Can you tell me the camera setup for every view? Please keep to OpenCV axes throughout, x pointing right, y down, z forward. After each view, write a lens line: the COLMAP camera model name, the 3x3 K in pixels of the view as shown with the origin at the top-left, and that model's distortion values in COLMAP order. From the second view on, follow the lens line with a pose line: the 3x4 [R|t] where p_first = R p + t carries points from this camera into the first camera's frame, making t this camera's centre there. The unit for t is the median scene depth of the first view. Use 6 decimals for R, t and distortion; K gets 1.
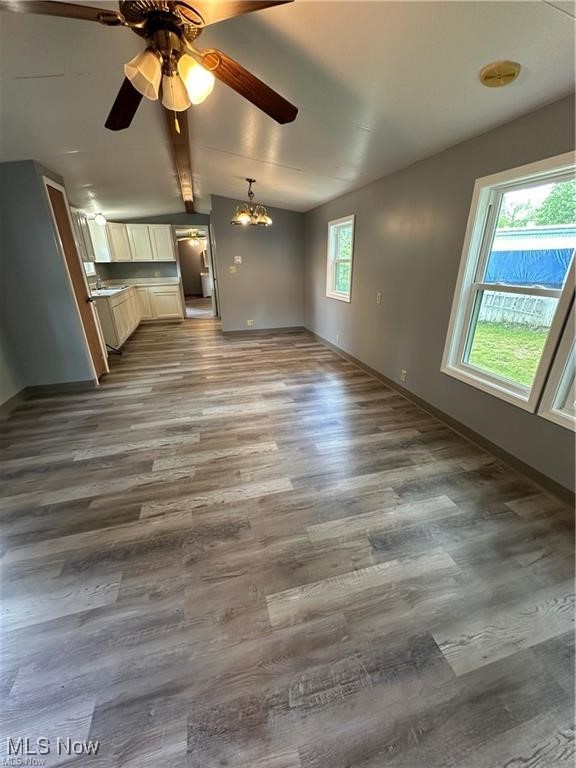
lens RADIAL K [[307.8, 0, 287.6], [0, 307.8, 383.7], [0, 0, 1]] dist [-0.002556, 0.000681]
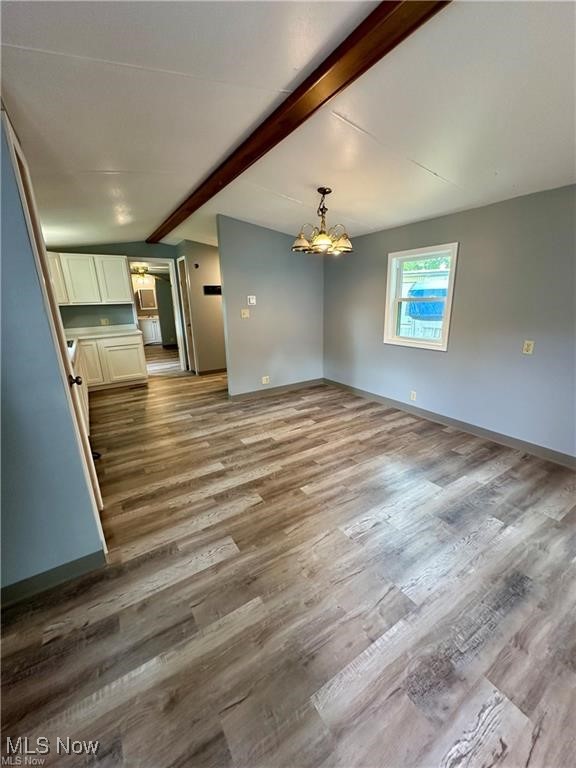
lens RADIAL K [[307.8, 0, 287.6], [0, 307.8, 383.7], [0, 0, 1]] dist [-0.002556, 0.000681]
pose [[0.955655, -0.091002, 0.280076, -0.459411], [0.122308, 0.987802, -0.096373, -0.179304], [-0.267889, 0.126354, 0.955128, 0.430519]]
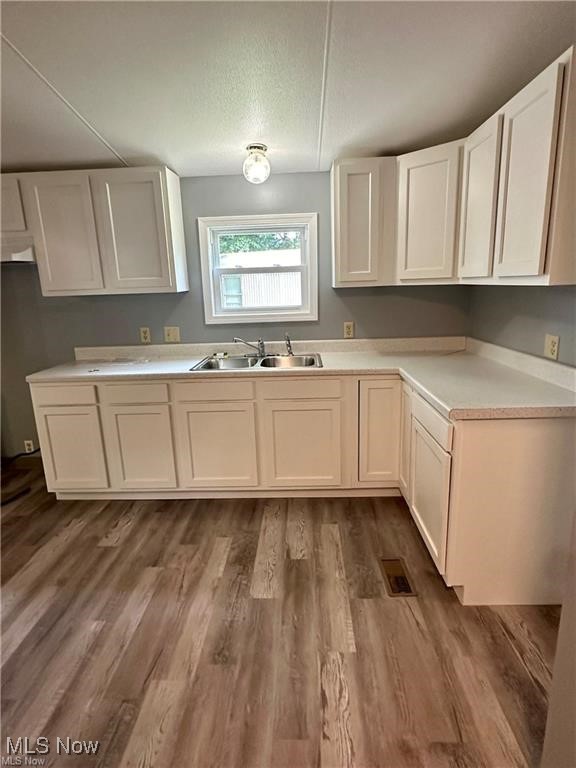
lens RADIAL K [[431.0, 0, 285.2], [0, 431.0, 382.8], [0, 0, 1]] dist [-0.001188, 0.000876]
pose [[-0.302409, 0.236174, -0.923456, -0.211043], [-0.326472, 0.884554, 0.333137, -0.749773], [0.895525, 0.402226, -0.190393, 1.836938]]
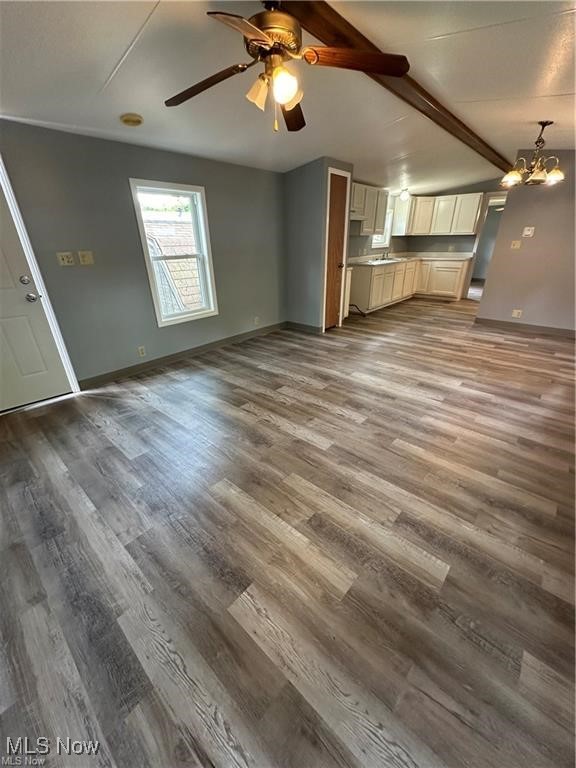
lens RADIAL K [[307.8, 0, 287.6], [0, 307.8, 383.7], [0, 0, 1]] dist [-0.002556, 0.000681]
pose [[0.544707, 0.362673, -0.756150, 0.359525], [-0.310339, 0.924816, 0.220012, -0.035706], [0.779092, 0.114820, 0.616305, 0.114056]]
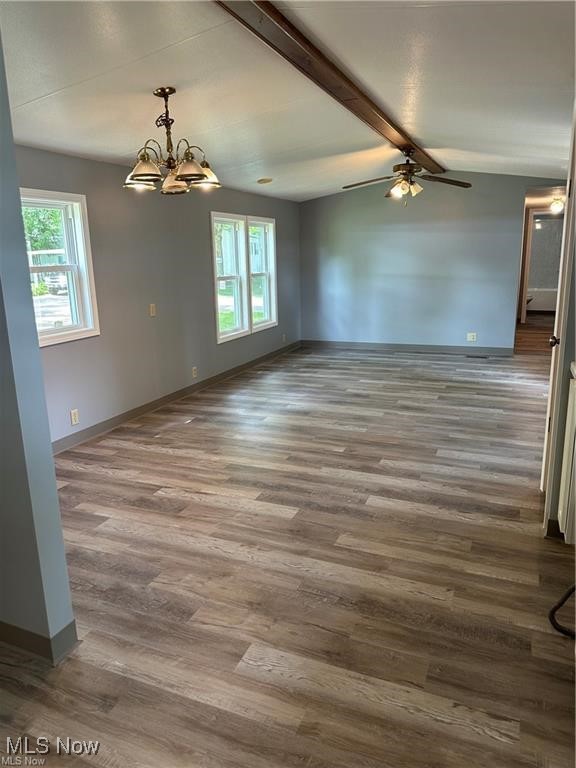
lens RADIAL K [[538.3, 0, 282.7], [0, 538.3, 379.6], [0, 0, 1]] dist [0.079506, -0.106697]
pose [[-0.782132, -0.108098, 0.613664, -0.818844], [0.267311, 0.831404, 0.487148, -0.688297], [-0.562863, 0.545053, -0.621372, 1.700878]]
